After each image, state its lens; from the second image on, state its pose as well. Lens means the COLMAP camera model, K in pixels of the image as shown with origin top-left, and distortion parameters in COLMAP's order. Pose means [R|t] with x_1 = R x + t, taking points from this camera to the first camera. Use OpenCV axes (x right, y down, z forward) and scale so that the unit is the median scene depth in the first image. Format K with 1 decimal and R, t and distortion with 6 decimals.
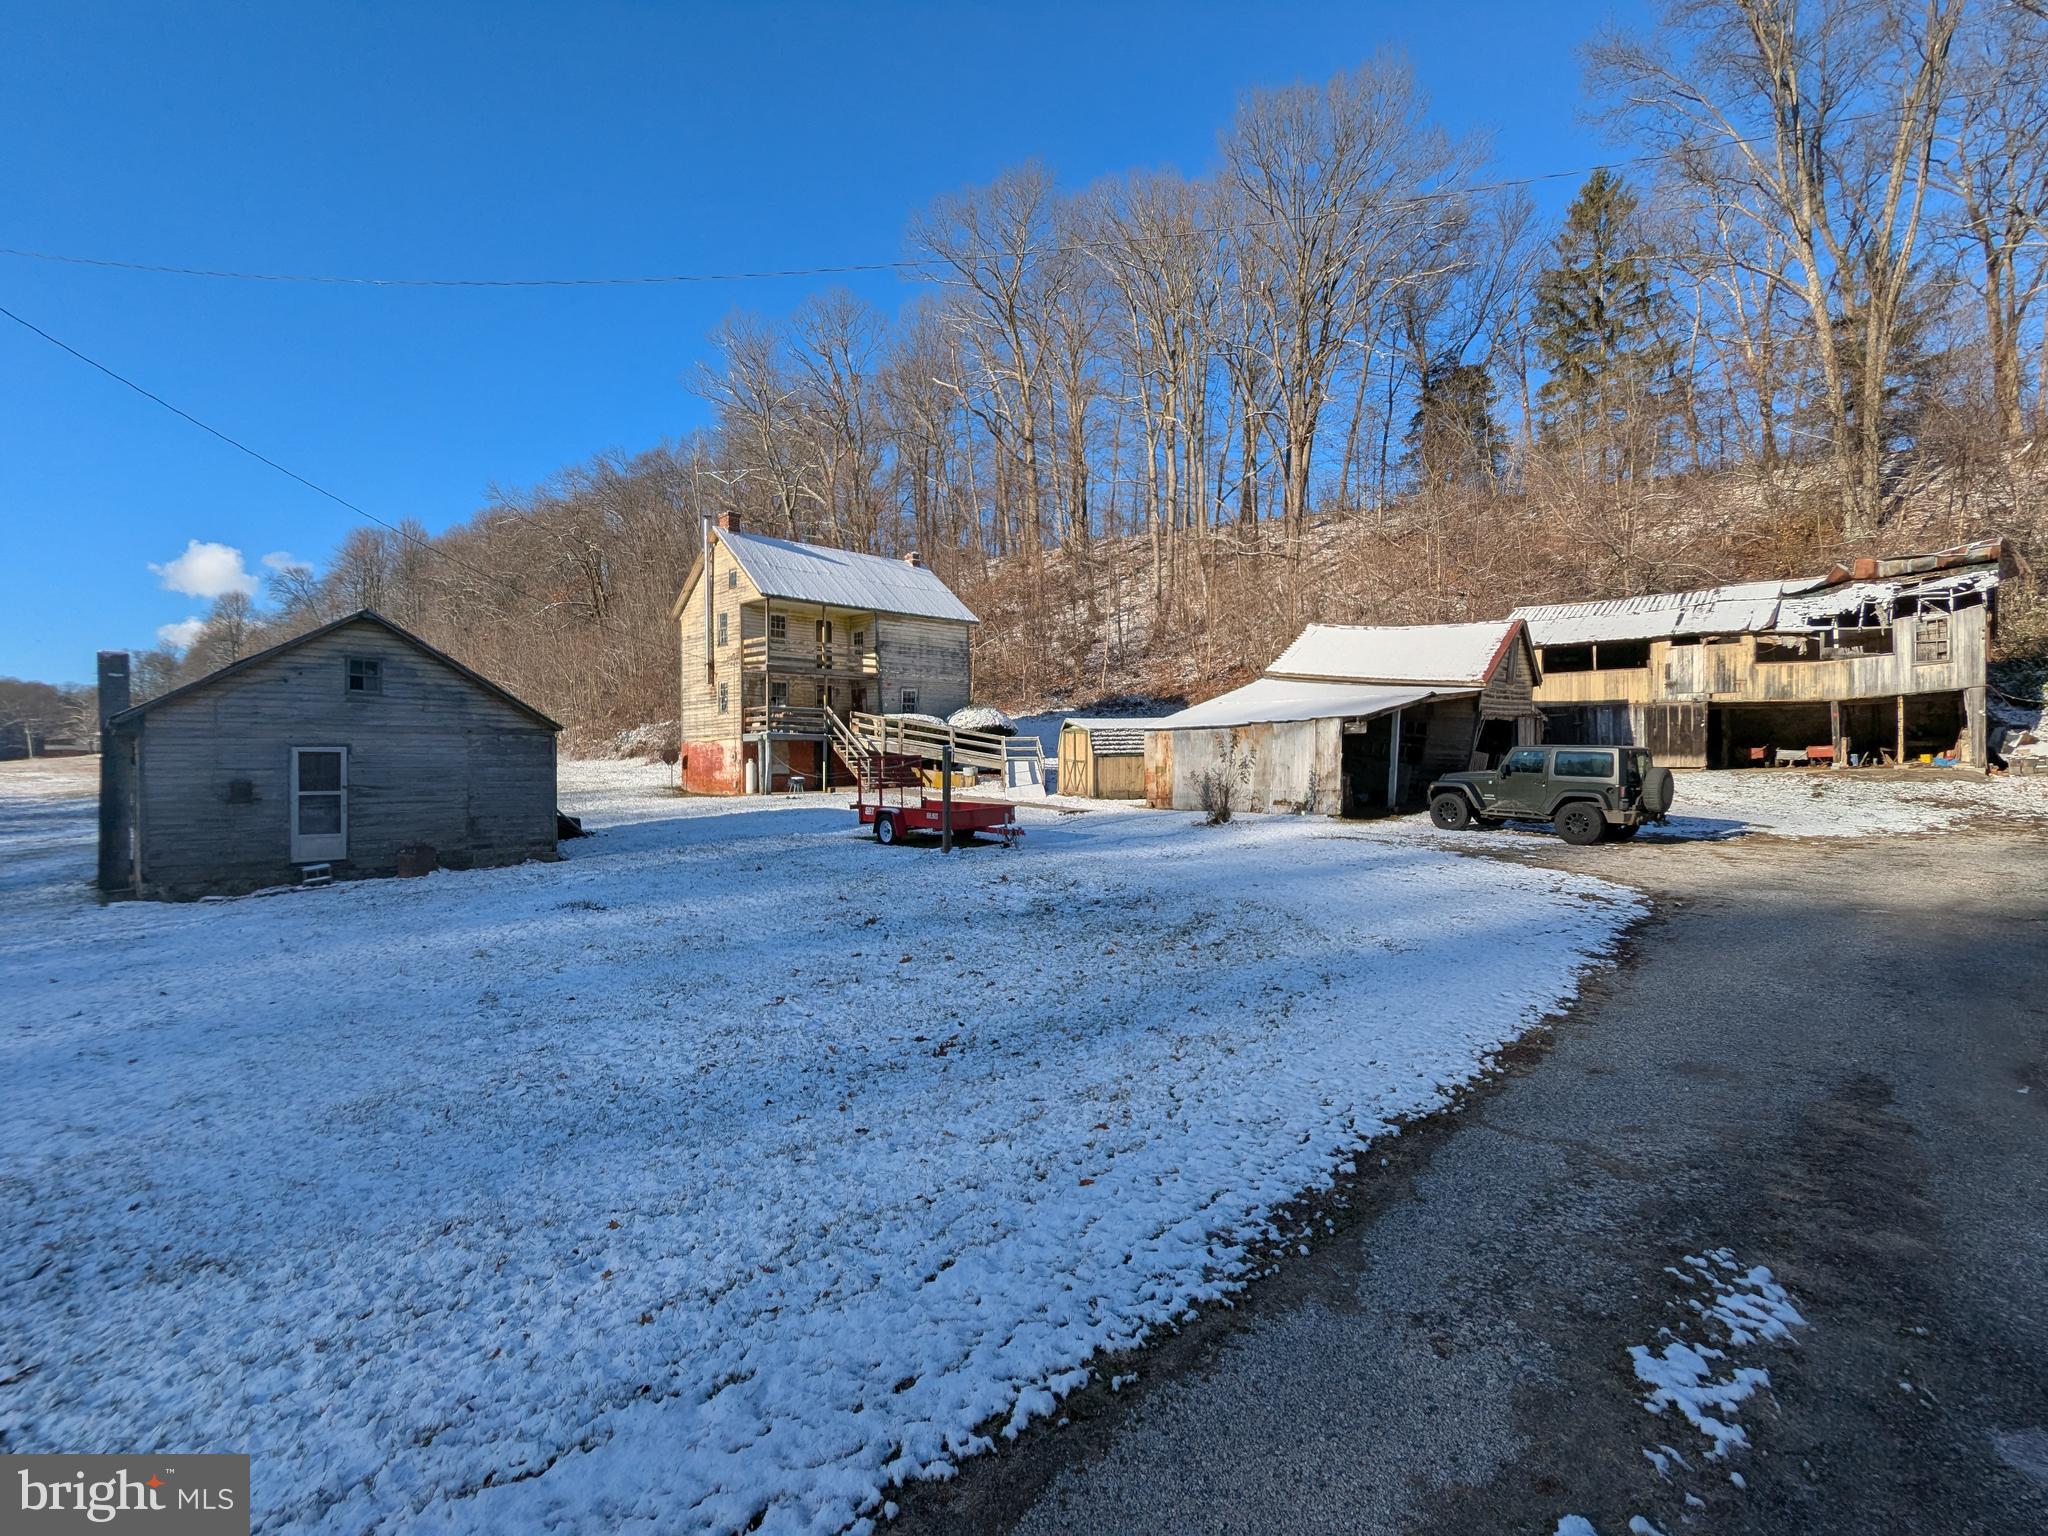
lens RADIAL K [[965.3, 0, 1016.8], [0, 965.3, 769.4], [0, 0, 1]] dist [-0.002068, -0.000613]
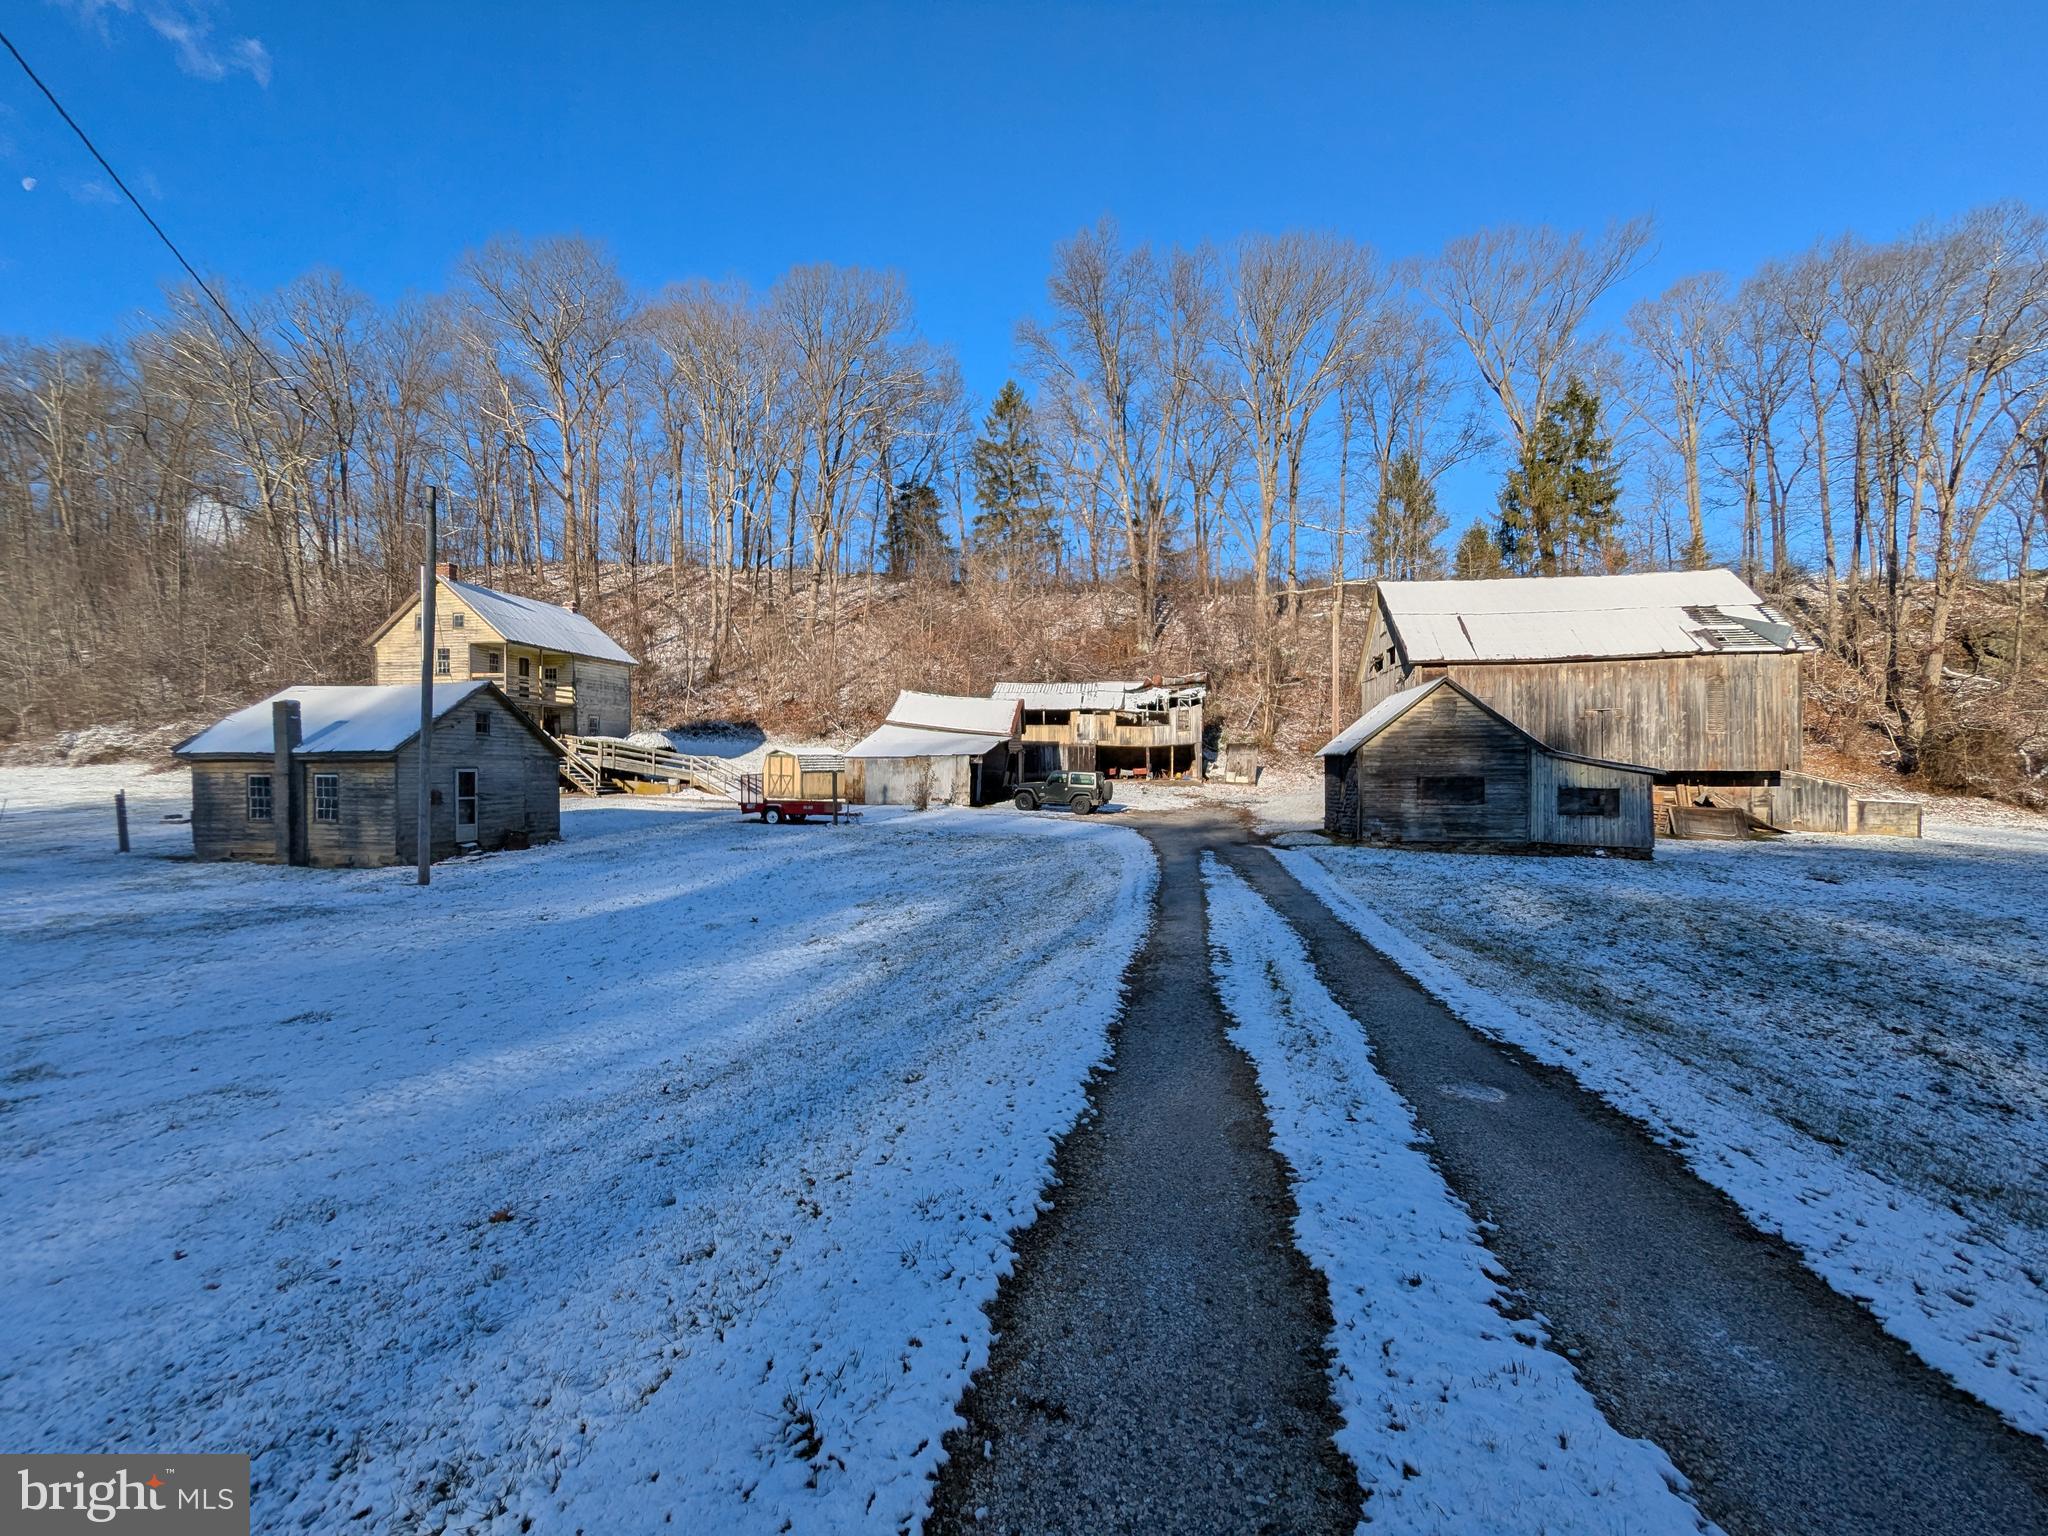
lens RADIAL K [[965.3, 0, 1021.0], [0, 965.3, 767.1], [0, 0, 1]] dist [-0.002068, -0.000613]
pose [[0.811357, 0.007728, 0.584500, -0.431387], [-0.002250, 0.999946, -0.010099, -0.005665], [-0.584547, 0.006879, 0.811331, -0.382488]]
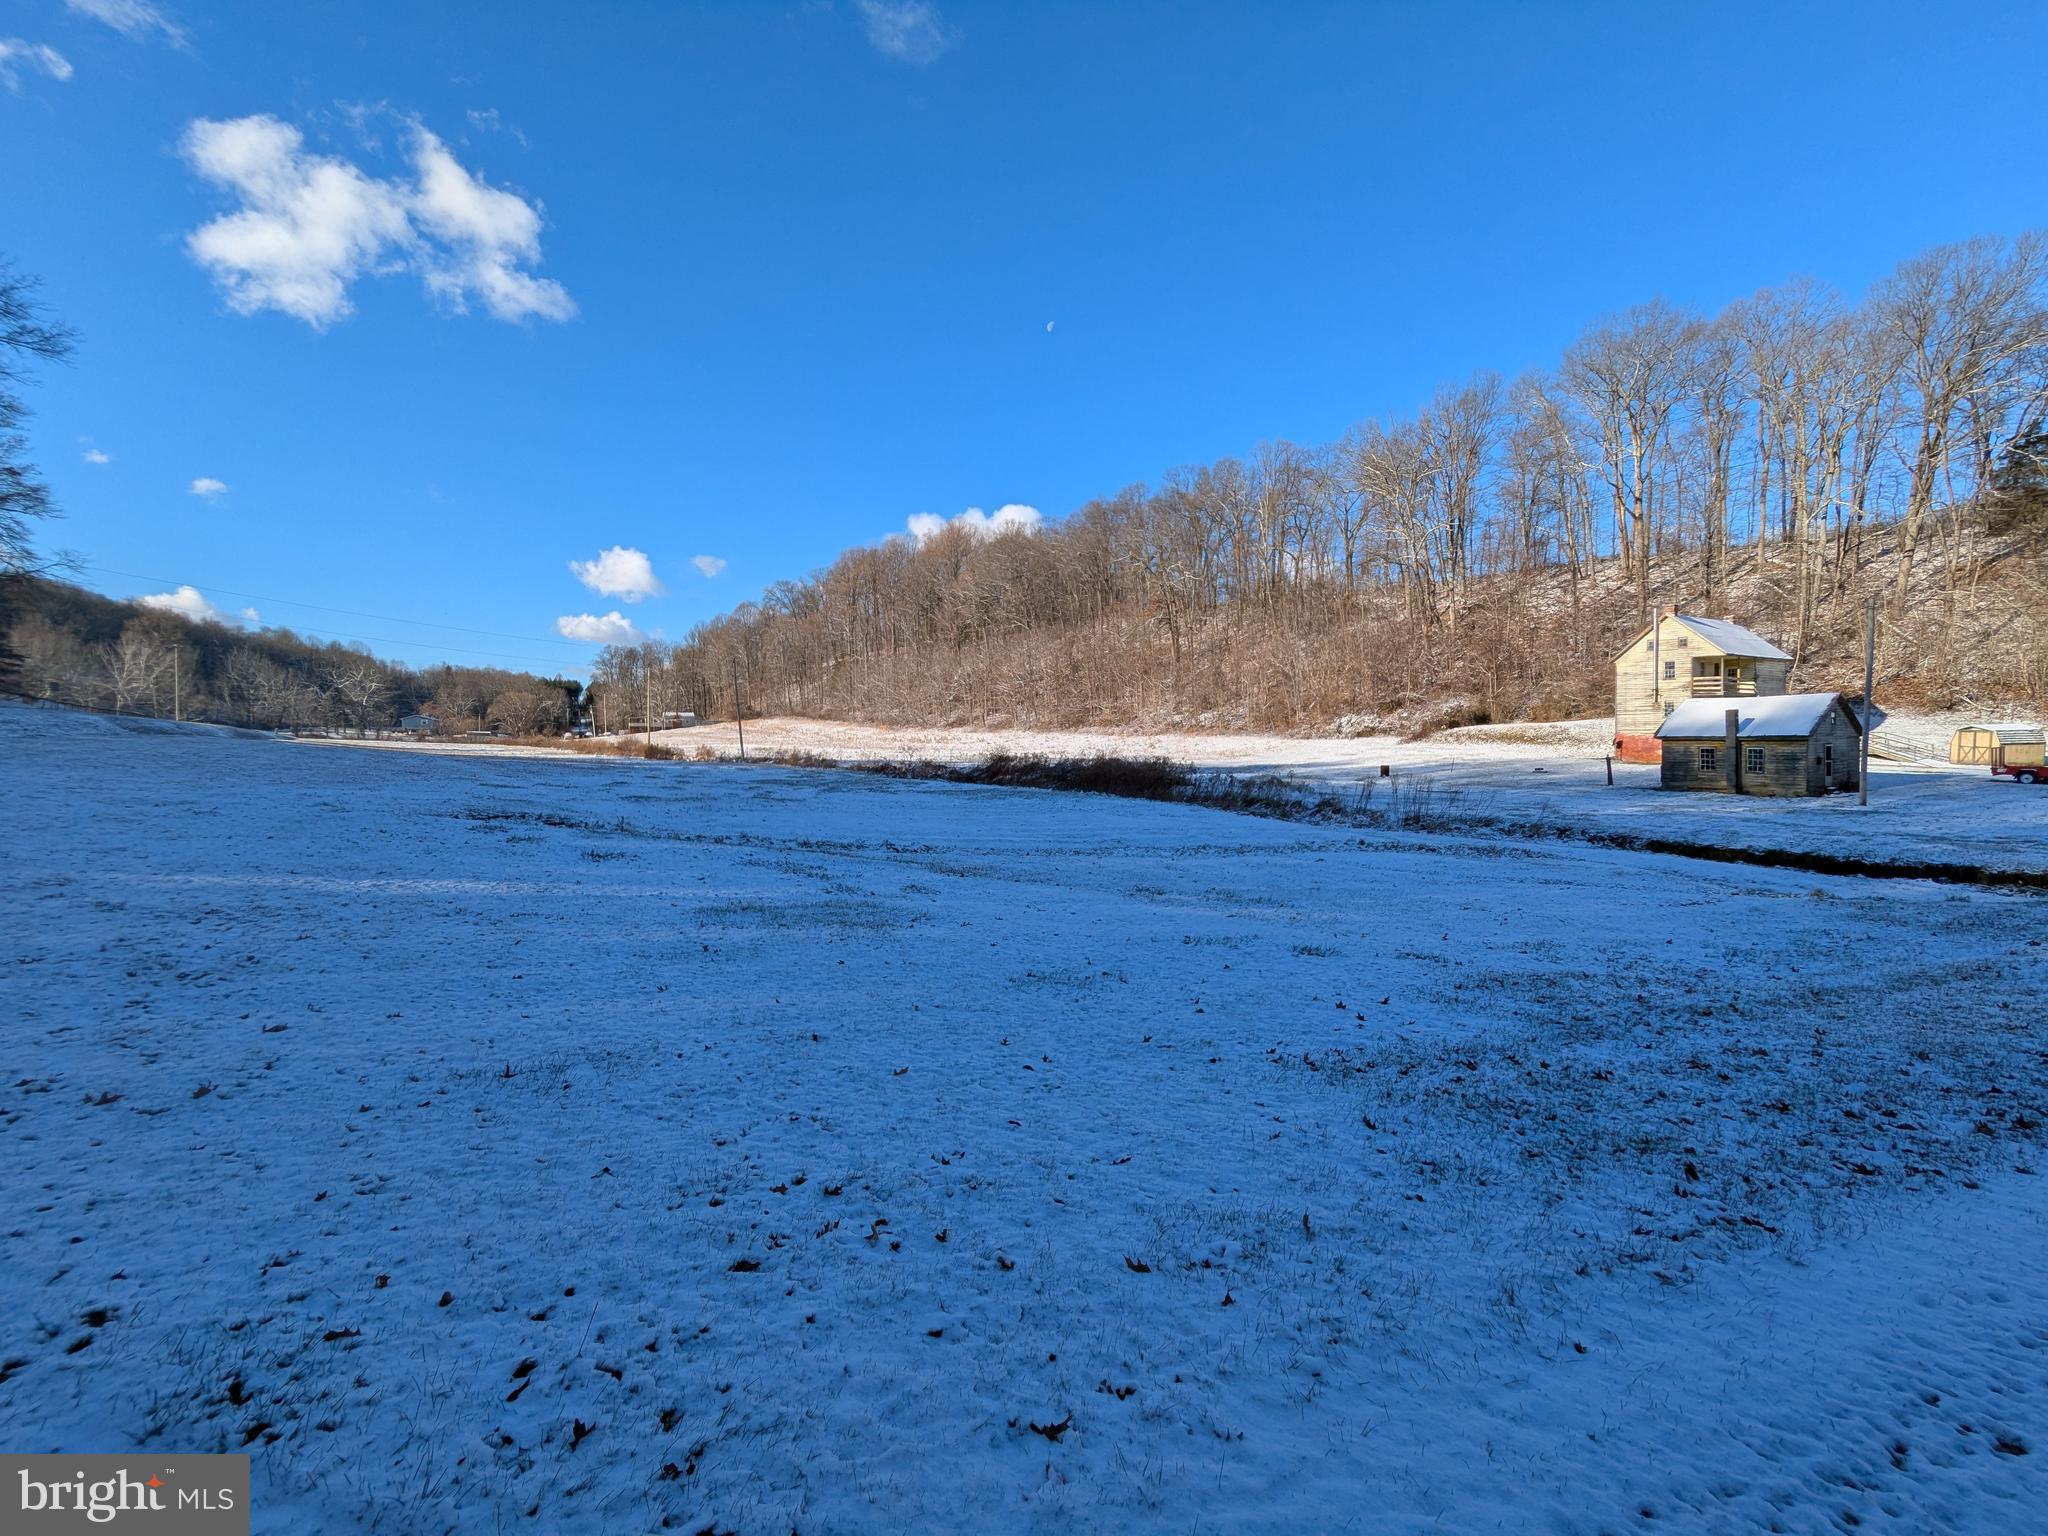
lens RADIAL K [[965.3, 0, 1016.8], [0, 965.3, 767.2], [0, 0, 1]] dist [-0.002068, -0.000613]
pose [[0.978328, 0.007576, -0.206924, -1.145823], [-0.001746, 0.999597, 0.028345, -0.015191], [0.207056, -0.027370, 0.977946, -1.025906]]
